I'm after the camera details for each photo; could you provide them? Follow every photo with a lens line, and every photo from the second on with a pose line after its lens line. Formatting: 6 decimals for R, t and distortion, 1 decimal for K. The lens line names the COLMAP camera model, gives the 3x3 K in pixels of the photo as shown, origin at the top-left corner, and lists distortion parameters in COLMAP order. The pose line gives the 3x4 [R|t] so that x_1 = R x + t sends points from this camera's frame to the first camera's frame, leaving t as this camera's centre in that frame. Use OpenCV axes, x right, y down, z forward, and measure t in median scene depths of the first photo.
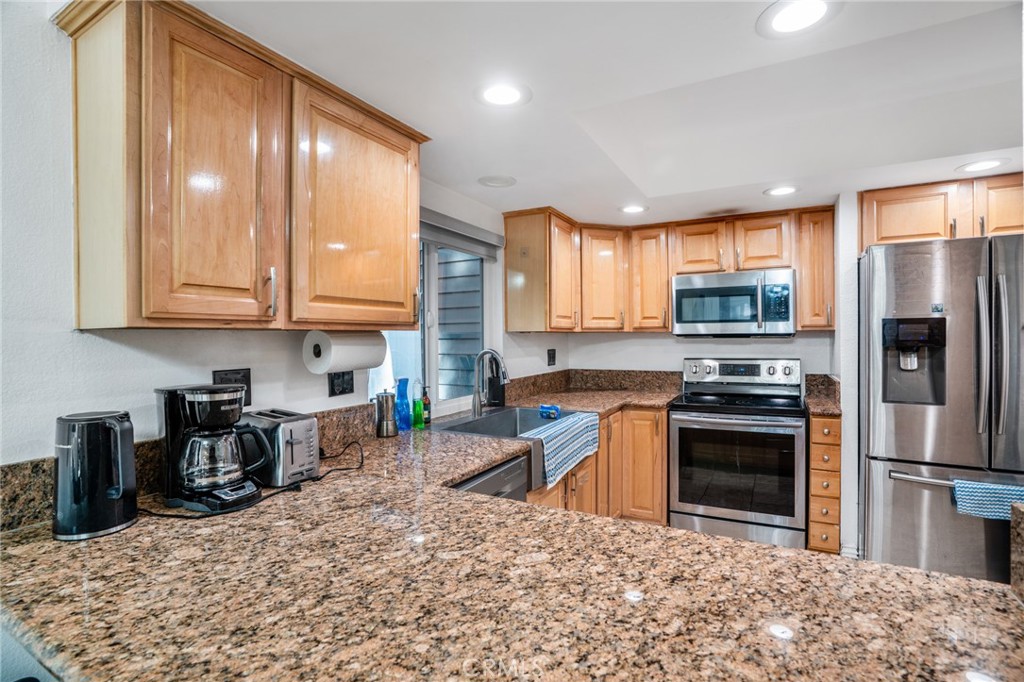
lens RADIAL K [[481.6, 0, 505.2], [0, 481.6, 335.3], [0, 0, 1]] dist [-0.062619, 0.024064]
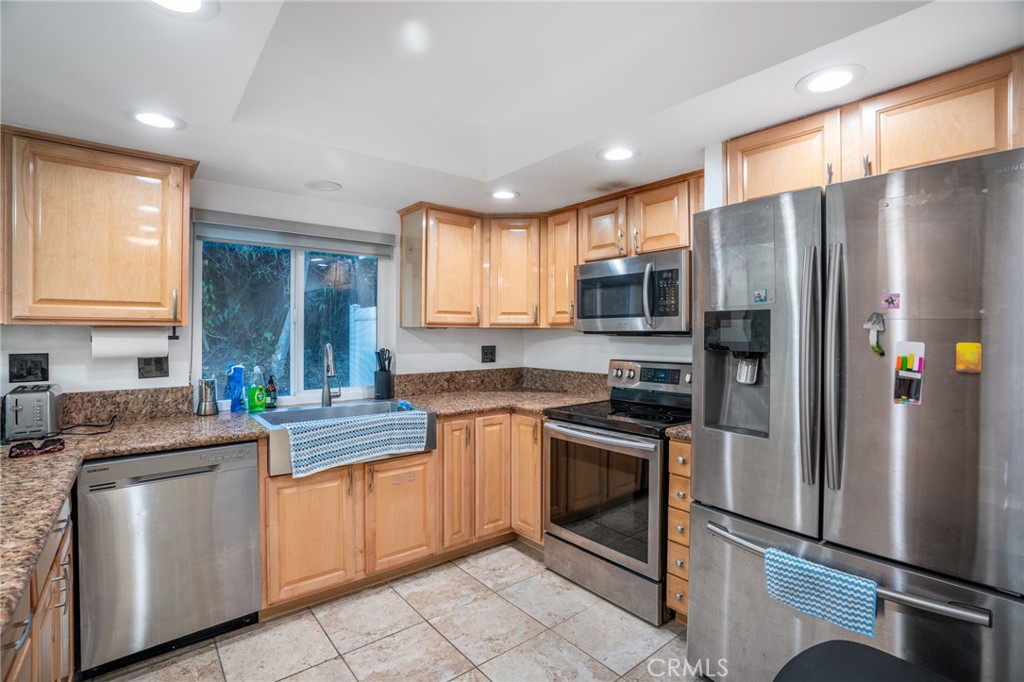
lens RADIAL K [[481.6, 0, 505.2], [0, 481.6, 335.3], [0, 0, 1]] dist [-0.062619, 0.024064]
pose [[0.923308, 0.013024, -0.383839, 0.615285], [-0.009124, 0.999887, 0.011979, -0.004834], [0.383951, -0.007558, 0.923322, 0.148462]]
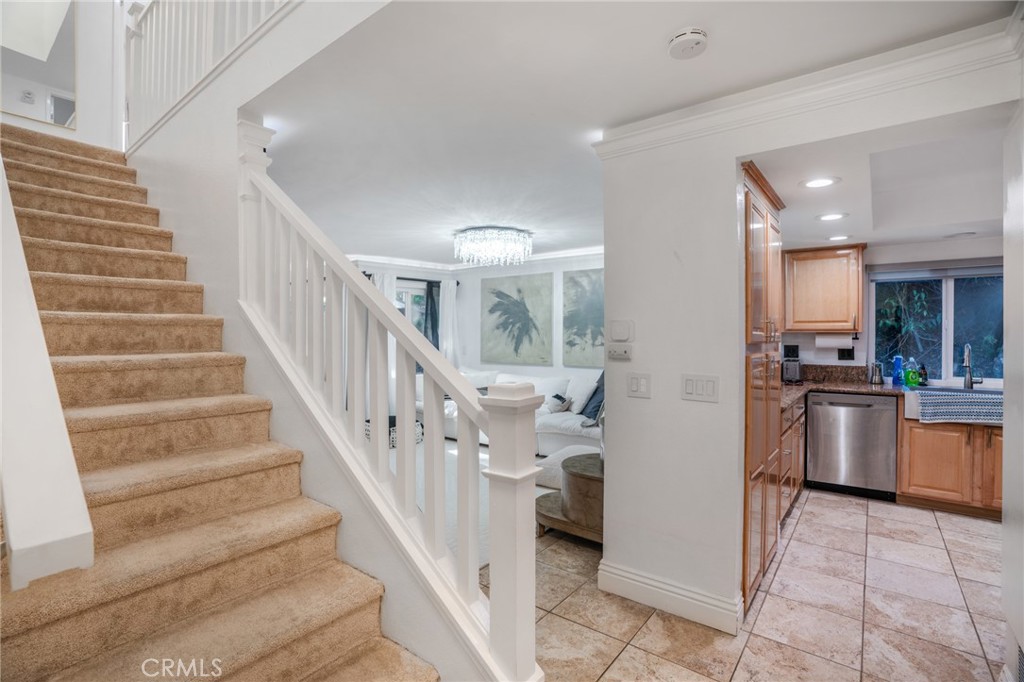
lens RADIAL K [[481.6, 0, 505.2], [0, 481.6, 335.3], [0, 0, 1]] dist [-0.062619, 0.024064]
pose [[-0.164640, 0.010172, -0.986301, 1.383181], [0.004724, 0.999943, 0.009524, -0.015432], [0.986342, -0.003091, -0.164679, -0.160371]]
